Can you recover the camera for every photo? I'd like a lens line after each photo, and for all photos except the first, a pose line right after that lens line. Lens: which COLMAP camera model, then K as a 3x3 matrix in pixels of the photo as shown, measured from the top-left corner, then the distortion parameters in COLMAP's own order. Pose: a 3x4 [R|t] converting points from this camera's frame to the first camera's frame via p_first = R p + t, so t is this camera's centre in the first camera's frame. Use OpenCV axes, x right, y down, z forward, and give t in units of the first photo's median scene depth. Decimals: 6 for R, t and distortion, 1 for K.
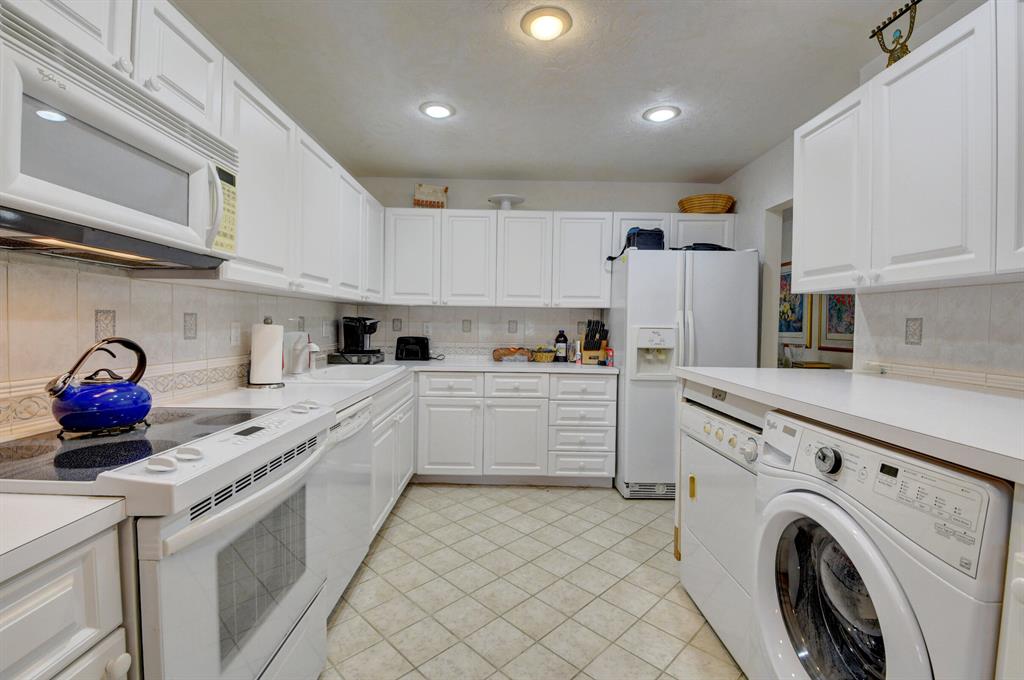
lens RADIAL K [[450.7, 0, 509.3], [0, 450.7, 334.8], [0, 0, 1]] dist [0.008508, -0.022591]
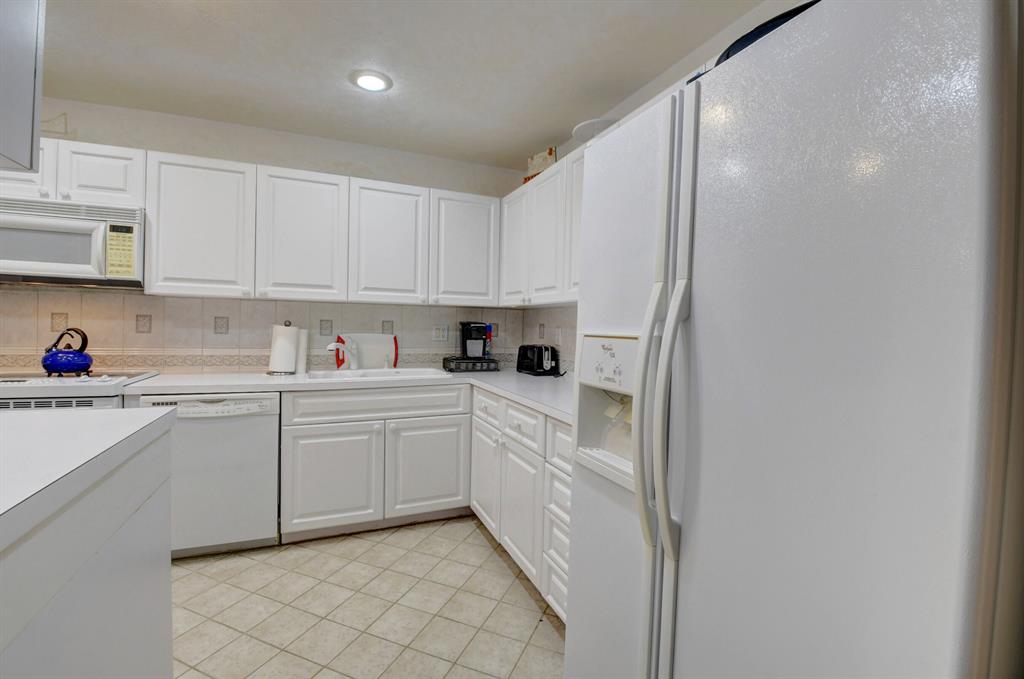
lens RADIAL K [[450.7, 0, 509.3], [0, 450.7, 334.3], [0, 0, 1]] dist [0.008508, -0.022591]
pose [[0.379396, 0.010366, -0.925176, 1.192311], [-0.038824, 0.999235, -0.004725, -0.021900], [0.924419, 0.037712, 0.379508, 1.477149]]
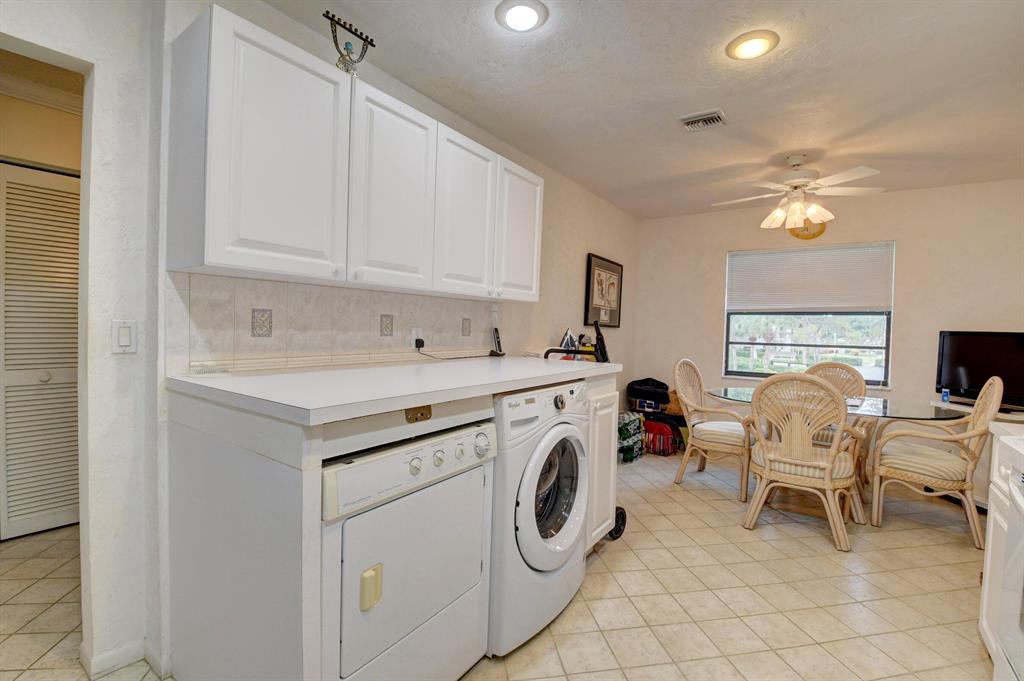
lens RADIAL K [[455.8, 0, 509.5], [0, 455.8, 336.6], [0, 0, 1]] dist [0.017482, -0.032007]
pose [[-0.807921, -0.046094, 0.587486, -0.110411], [-0.019366, 0.998474, 0.051708, -0.043574], [-0.588973, 0.030399, -0.807581, 1.625741]]
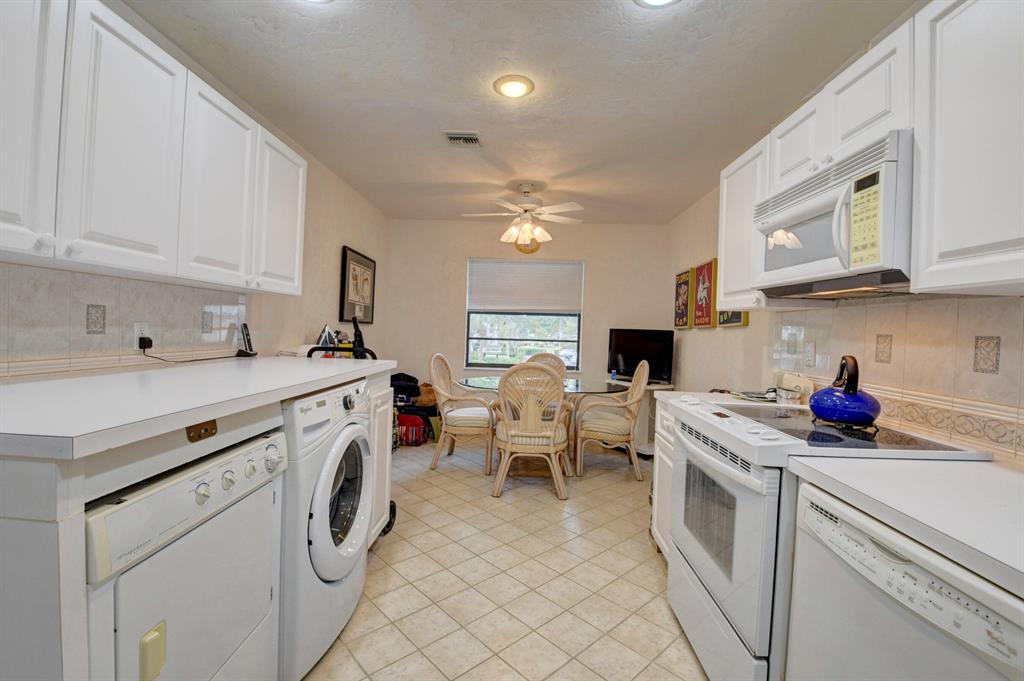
lens RADIAL K [[455.8, 0, 509.5], [0, 455.8, 336.6], [0, 0, 1]] dist [0.017482, -0.032007]
pose [[-0.998229, -0.045721, 0.038053, 0.029855], [-0.044110, 0.998136, 0.042170, -0.043965], [-0.039910, 0.040417, -0.998386, 1.708986]]
